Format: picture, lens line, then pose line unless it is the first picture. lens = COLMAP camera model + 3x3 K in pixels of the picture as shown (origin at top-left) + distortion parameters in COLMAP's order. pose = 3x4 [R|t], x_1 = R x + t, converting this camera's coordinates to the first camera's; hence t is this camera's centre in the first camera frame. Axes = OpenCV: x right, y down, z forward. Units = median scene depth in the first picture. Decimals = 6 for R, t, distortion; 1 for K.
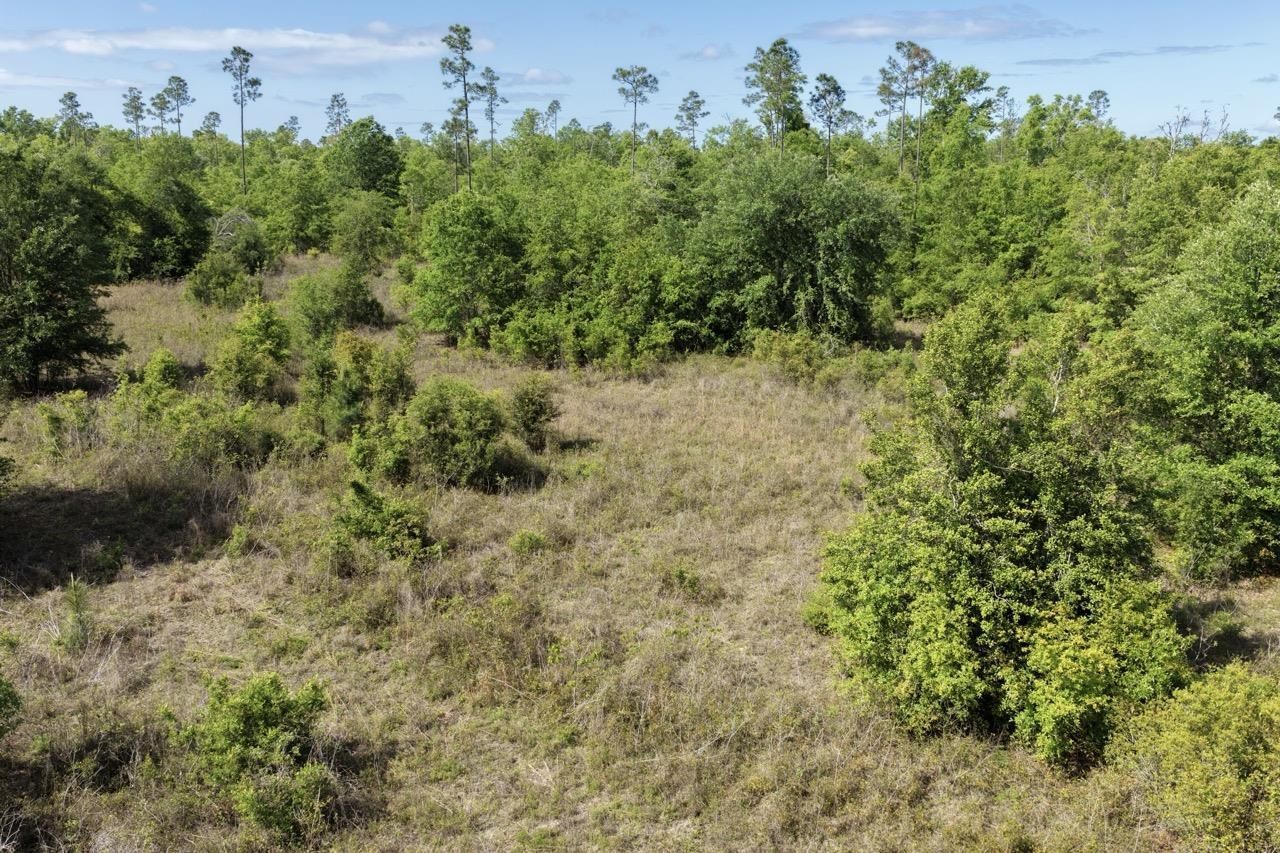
lens RADIAL K [[1060.2, 0, 635.4], [0, 1060.2, 418.7], [0, 0, 1]] dist [0.006908, 0.036598]
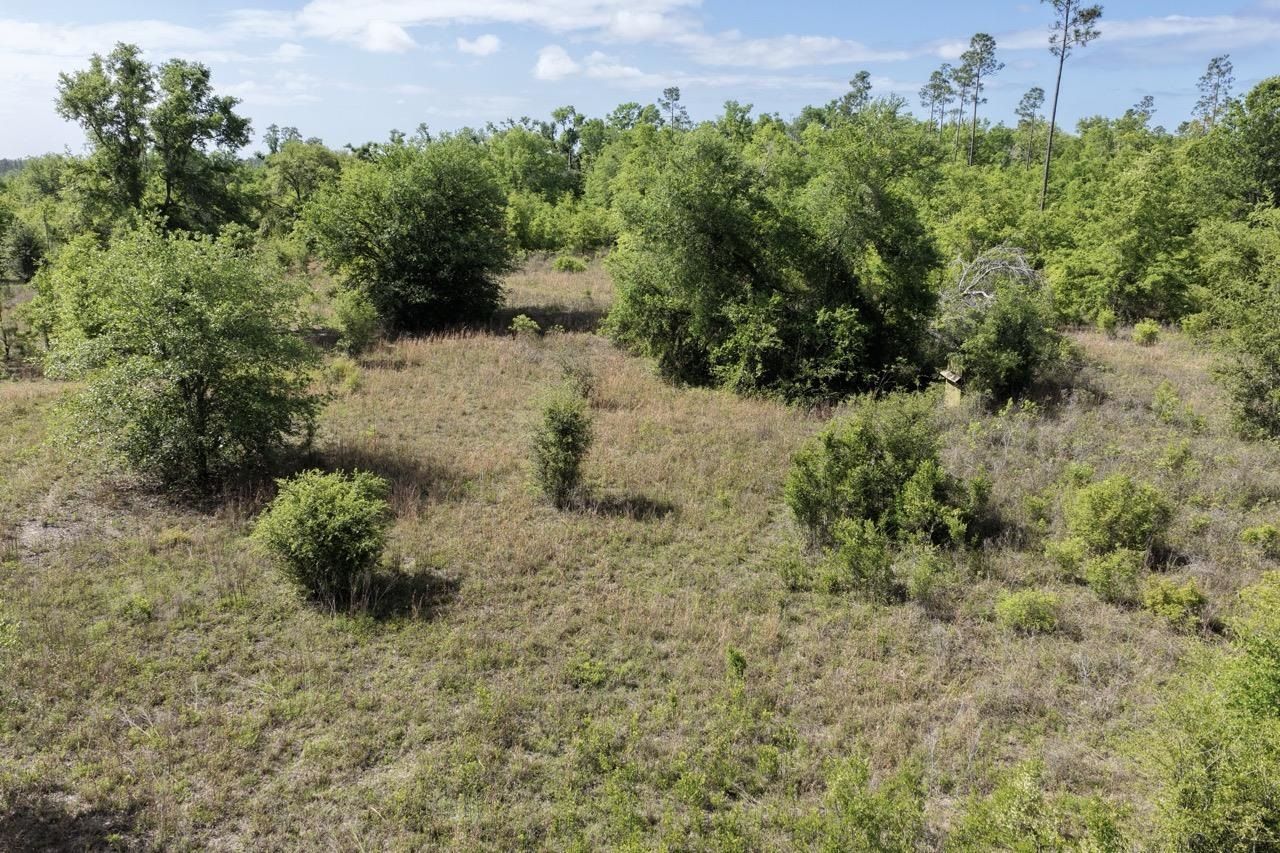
lens RADIAL K [[1060.2, 0, 662.1], [0, 1060.2, 391.0], [0, 0, 1]] dist [0.006908, 0.036598]
pose [[0.755335, 0.139497, -0.640320, -0.139359], [-0.152574, 0.987665, 0.035188, -0.103243], [0.637330, 0.071118, 0.767302, 0.433676]]
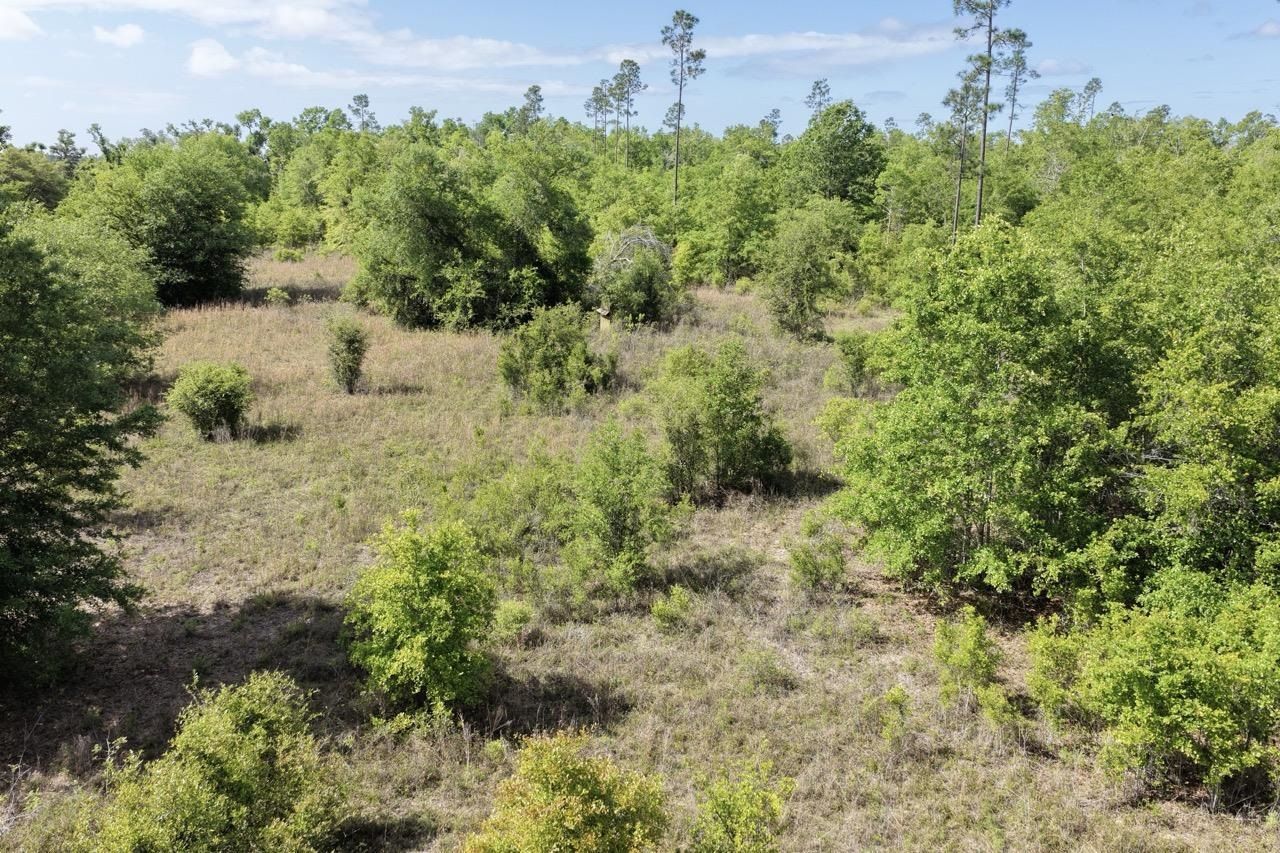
lens RADIAL K [[1060.2, 0, 645.6], [0, 1060.2, 397.6], [0, 0, 1]] dist [0.006908, 0.036598]
pose [[0.905764, 0.091462, -0.413795, -0.055548], [-0.098050, 0.995167, 0.005341, -0.073098], [0.412284, 0.035735, 0.910354, 0.302707]]
